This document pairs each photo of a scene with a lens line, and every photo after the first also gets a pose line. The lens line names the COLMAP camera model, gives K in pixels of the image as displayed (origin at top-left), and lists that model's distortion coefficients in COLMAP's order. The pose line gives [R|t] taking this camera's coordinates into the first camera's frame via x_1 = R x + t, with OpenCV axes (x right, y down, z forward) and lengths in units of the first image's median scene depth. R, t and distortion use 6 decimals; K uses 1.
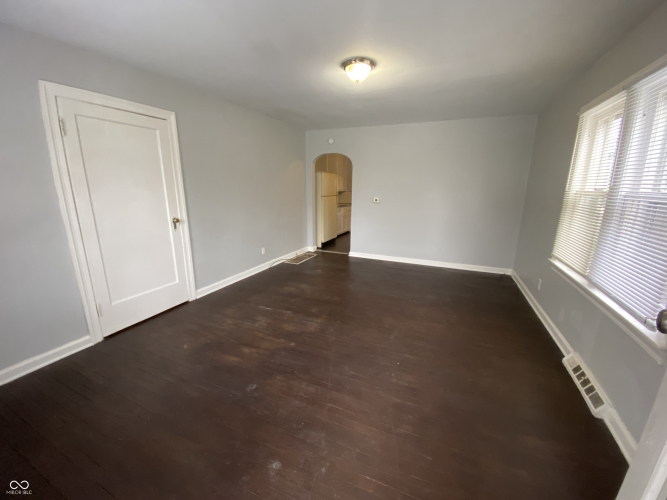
lens RADIAL K [[271.3, 0, 329.0], [0, 271.3, 252.1], [0, 0, 1]] dist [0.001158, -0.000110]
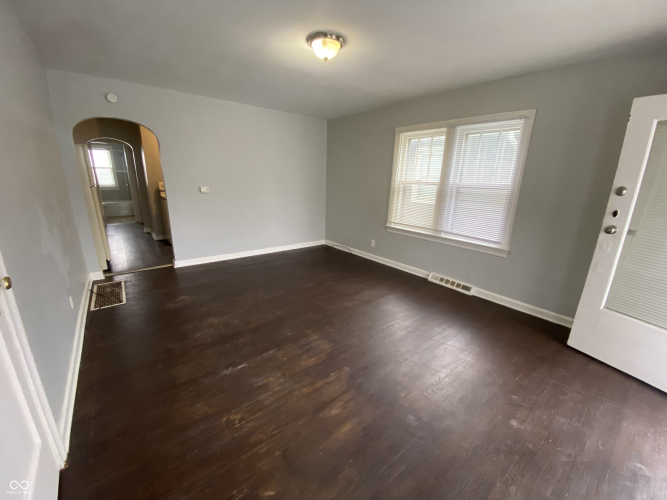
lens RADIAL K [[270.9, 0, 343.9], [0, 270.9, 251.7], [0, 0, 1]] dist [-0.017542, -0.000268]
pose [[0.452519, -0.237030, 0.859676, -0.670951], [0.182681, 0.968223, 0.170799, -0.137083], [-0.872843, 0.079756, 0.481440, 0.499598]]
